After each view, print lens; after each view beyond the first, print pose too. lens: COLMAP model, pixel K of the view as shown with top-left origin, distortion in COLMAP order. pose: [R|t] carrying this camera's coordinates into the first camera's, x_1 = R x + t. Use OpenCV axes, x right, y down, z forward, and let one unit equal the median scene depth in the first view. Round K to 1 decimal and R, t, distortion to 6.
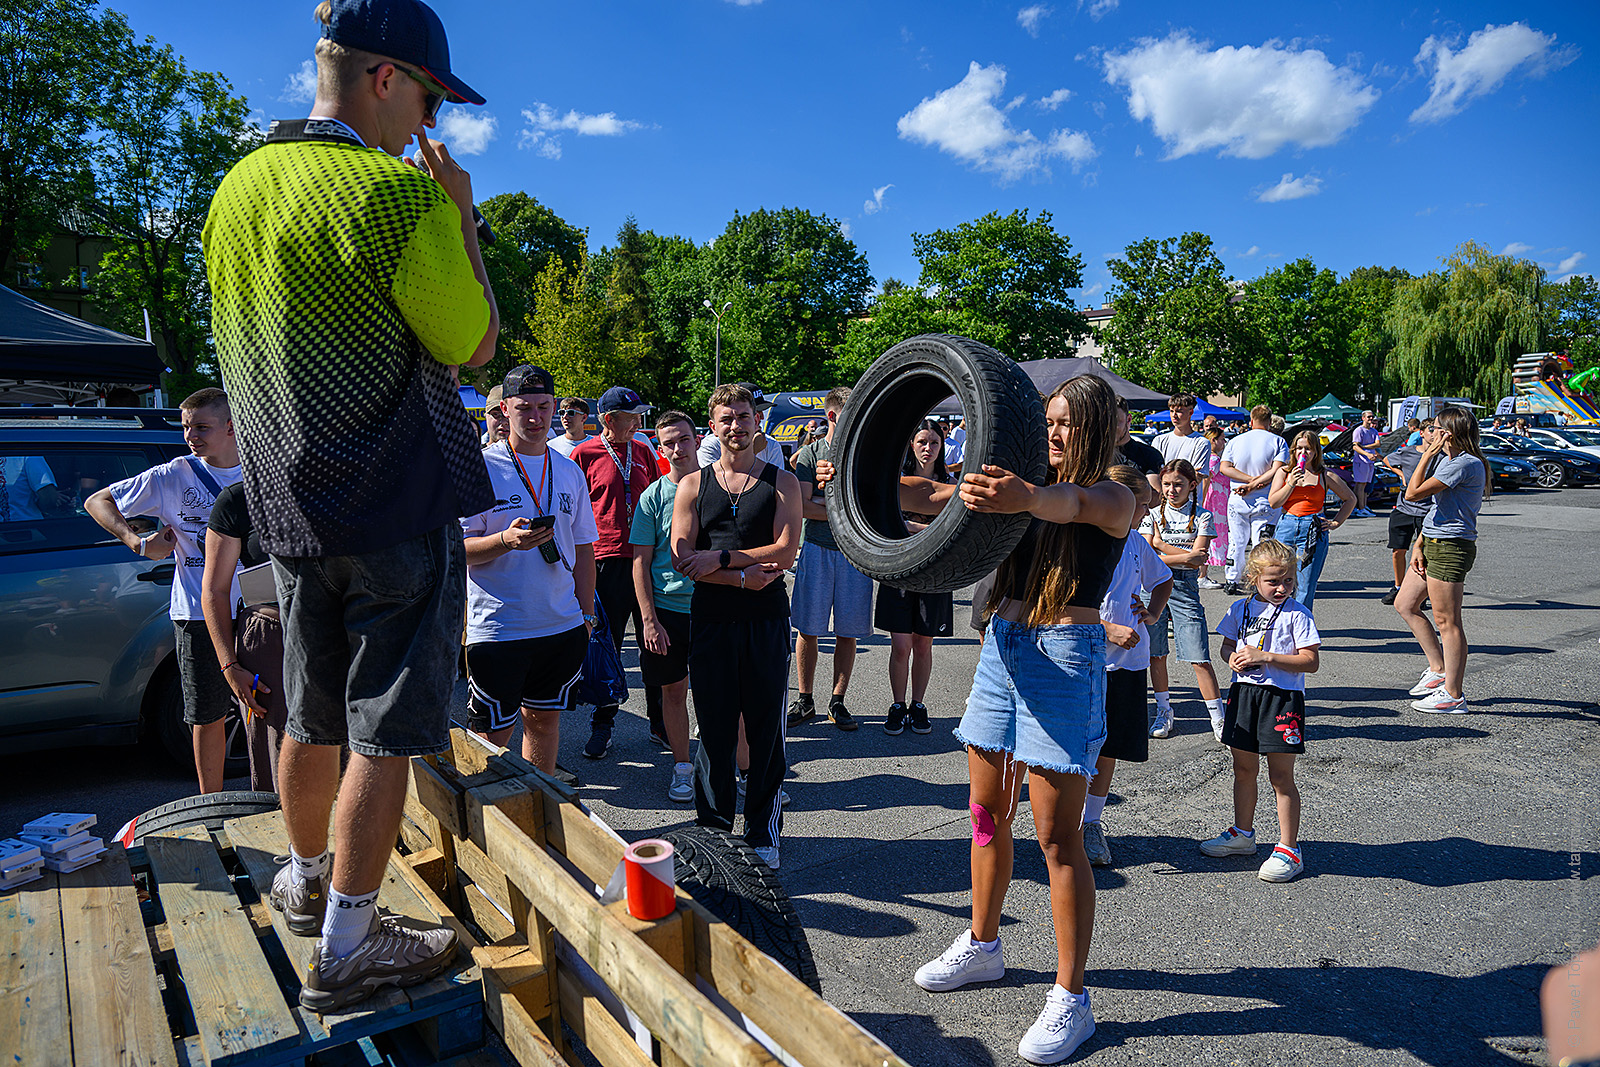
lens RADIAL K [[1066.4, 0, 802.4], [0, 1066.4, 538.4], [0, 0, 1]] dist [0.007465, -0.008458]
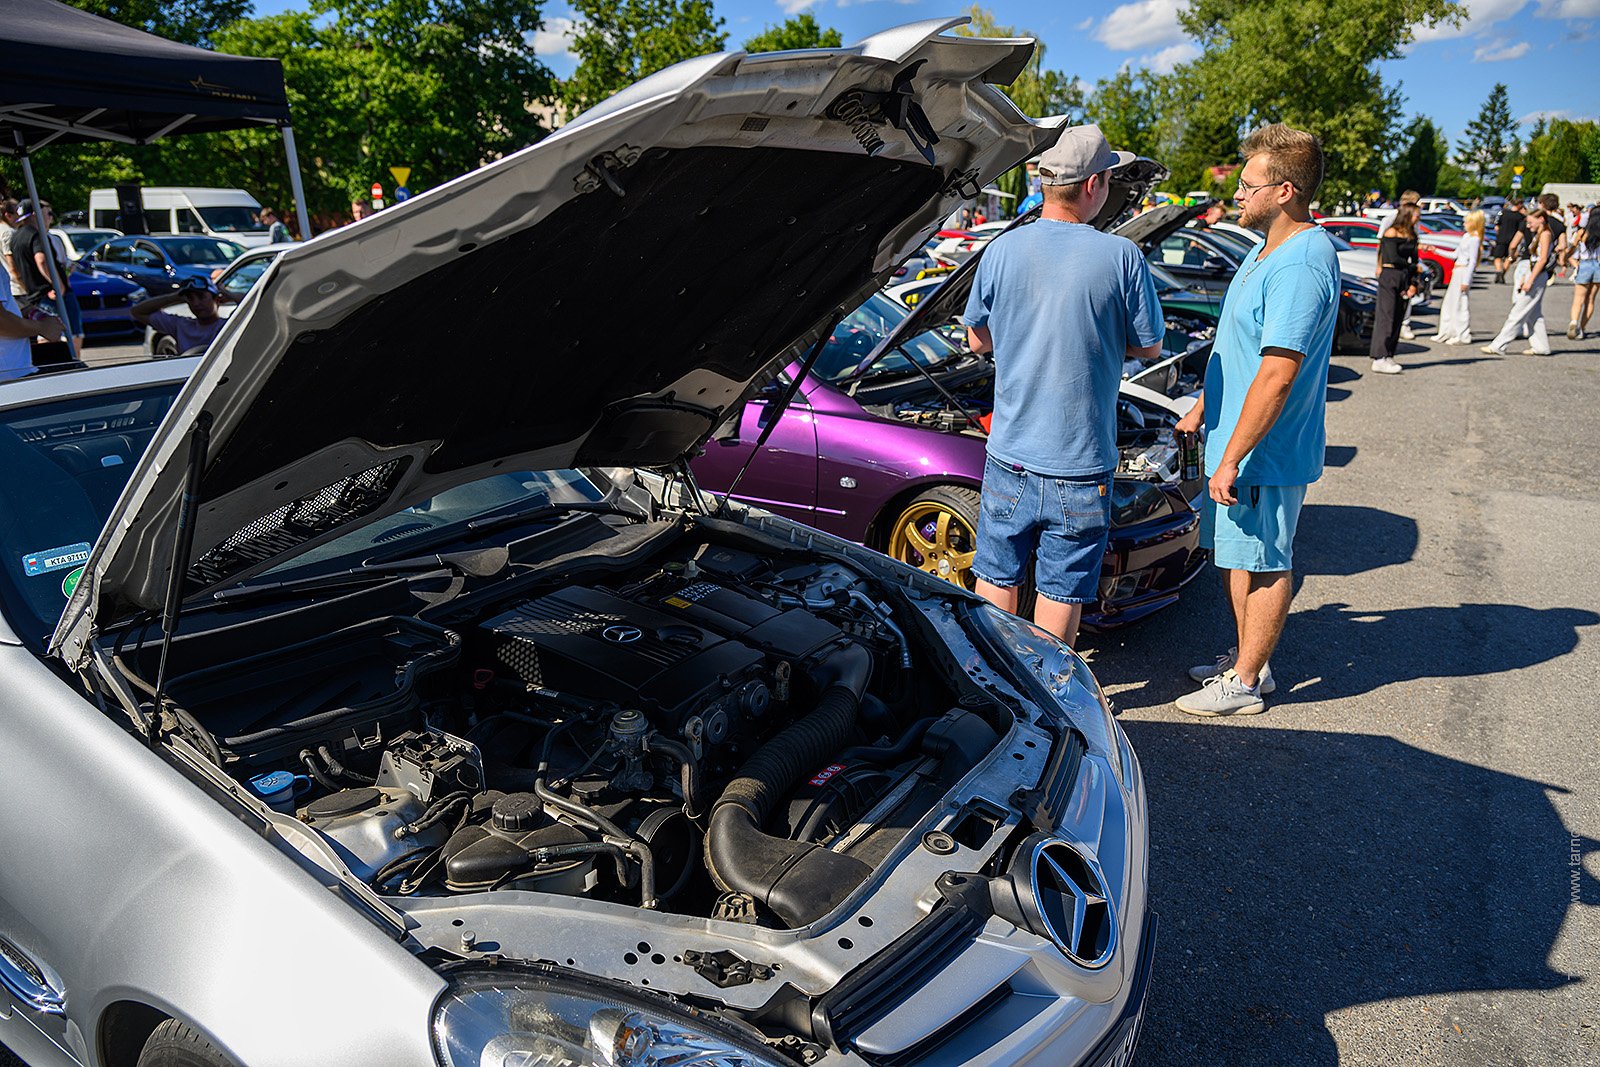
lens RADIAL K [[1066.4, 0, 802.0], [0, 1066.4, 533.3], [0, 0, 1]] dist [0.007465, -0.008458]
pose [[0.910832, -0.114663, 0.396533, 0.092897], [0.042053, 0.981422, 0.187196, -0.019925], [-0.410630, -0.153828, 0.898732, 0.198242]]
